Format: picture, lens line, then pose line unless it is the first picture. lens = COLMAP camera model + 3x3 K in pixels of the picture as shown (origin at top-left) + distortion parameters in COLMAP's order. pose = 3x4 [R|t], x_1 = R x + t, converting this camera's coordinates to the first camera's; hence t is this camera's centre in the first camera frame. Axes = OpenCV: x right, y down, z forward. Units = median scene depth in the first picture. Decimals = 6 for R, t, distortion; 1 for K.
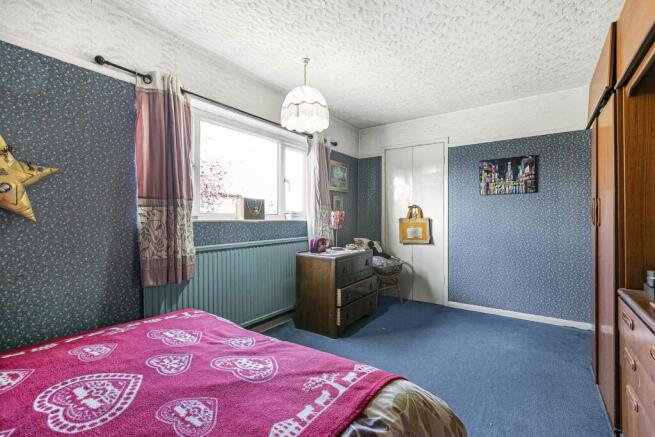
lens RADIAL K [[292.5, 0, 329.6], [0, 292.5, 214.6], [0, 0, 1]] dist [-0.001014, -0.000175]
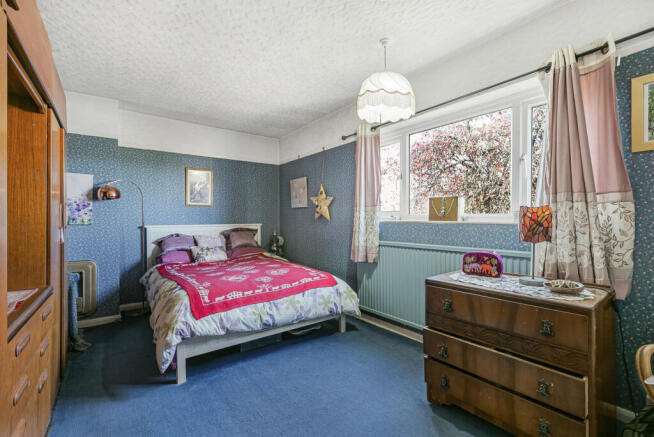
lens RADIAL K [[292.0, 0, 329.1], [0, 292.0, 214.6], [0, 0, 1]] dist [-0.001014, -0.000175]
pose [[-0.298219, -0.012268, -0.954419, 0.793784], [0.011620, 0.999797, -0.016482, 0.009548], [0.954427, -0.016005, -0.298015, 1.076744]]
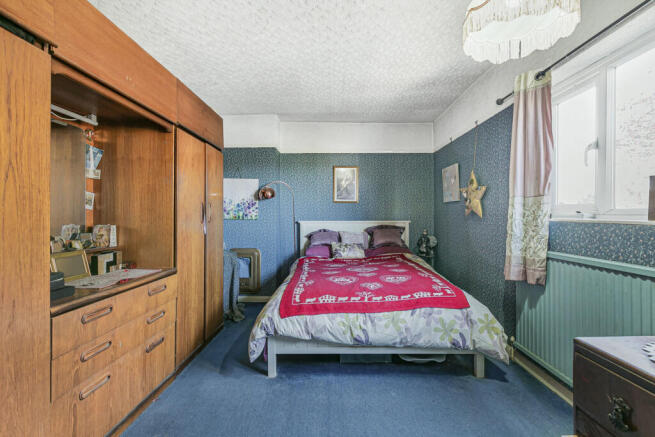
lens RADIAL K [[292.5, 0, 329.6], [0, 292.5, 214.6], [0, 0, 1]] dist [-0.001014, -0.000175]
pose [[-0.817728, -0.001998, -0.575601, 0.480684], [0.004389, 0.999943, -0.009707, 0.009734], [0.575588, -0.010464, -0.817673, 1.209139]]
